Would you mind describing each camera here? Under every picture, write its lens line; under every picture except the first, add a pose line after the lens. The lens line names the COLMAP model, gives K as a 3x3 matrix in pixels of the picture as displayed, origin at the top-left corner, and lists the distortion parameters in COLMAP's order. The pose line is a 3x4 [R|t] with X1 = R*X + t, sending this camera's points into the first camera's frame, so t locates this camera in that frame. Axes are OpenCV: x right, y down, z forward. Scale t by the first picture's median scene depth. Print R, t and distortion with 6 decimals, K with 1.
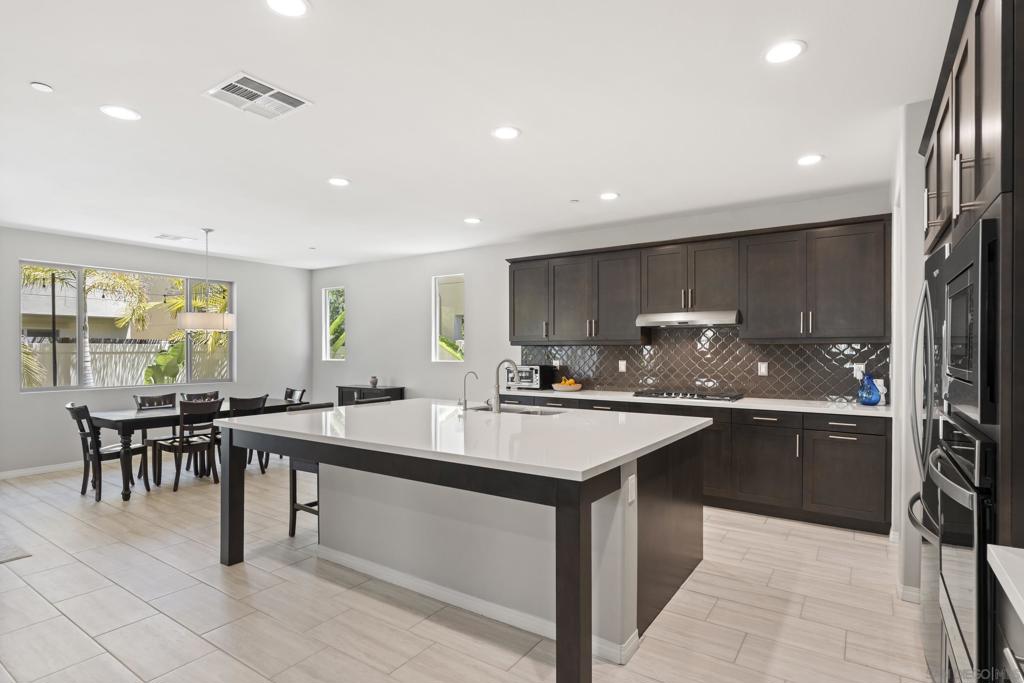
lens RADIAL K [[521.1, 0, 508.1], [0, 521.1, 355.5], [0, 0, 1]] dist [0.002613, -0.000186]
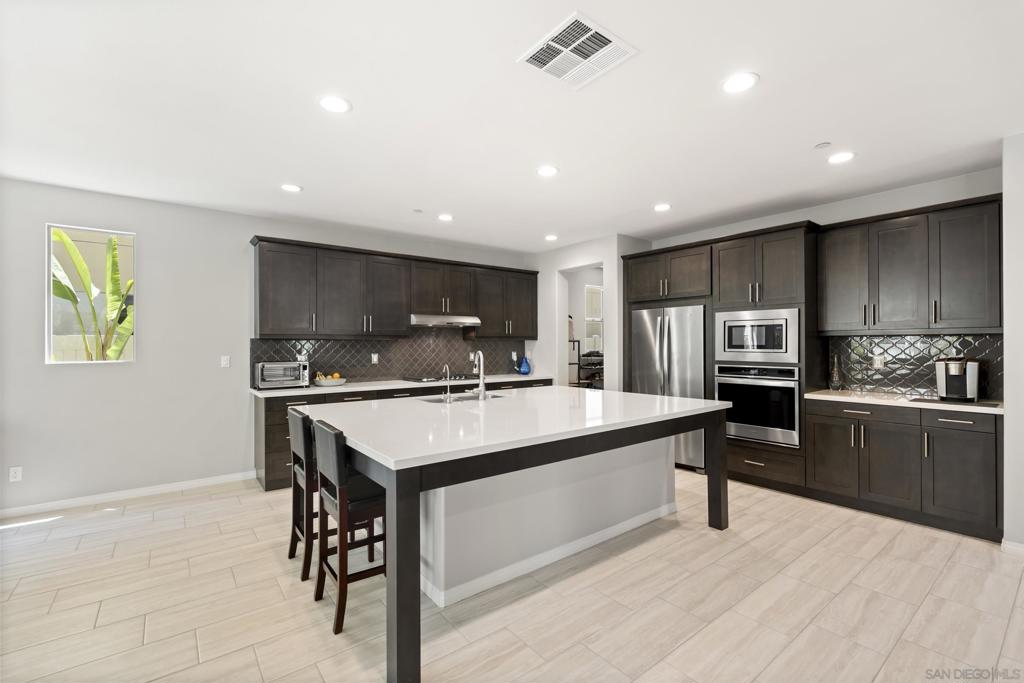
lens RADIAL K [[447.7, 0, 511.1], [0, 447.7, 342.8], [0, 0, 1]] dist [-0.003458, 0.001058]
pose [[0.304293, 0.002633, 0.952575, -0.658950], [0.012524, 0.999899, -0.006765, -0.003533], [-0.952496, 0.013989, 0.304229, 0.470090]]
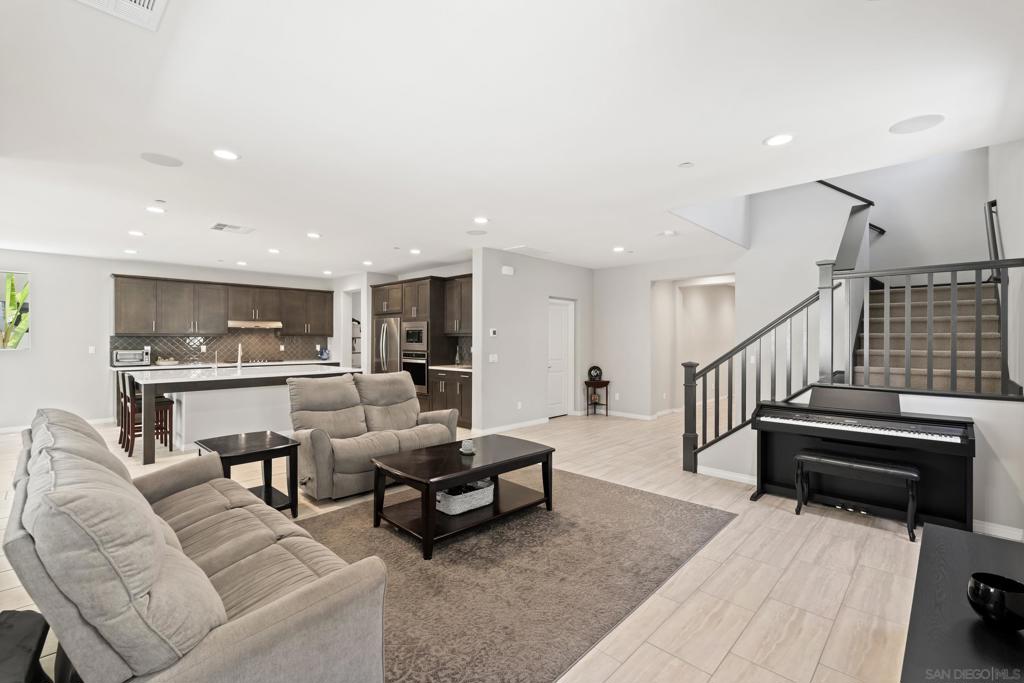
lens RADIAL K [[447.7, 0, 511.0], [0, 447.7, 338.7], [0, 0, 1]] dist [-0.003458, 0.001058]
pose [[0.167603, 0.003014, 0.985850, -1.169618], [0.009580, 0.999943, -0.004686, 0.003811], [-0.985808, 0.010229, 0.167564, -0.277050]]
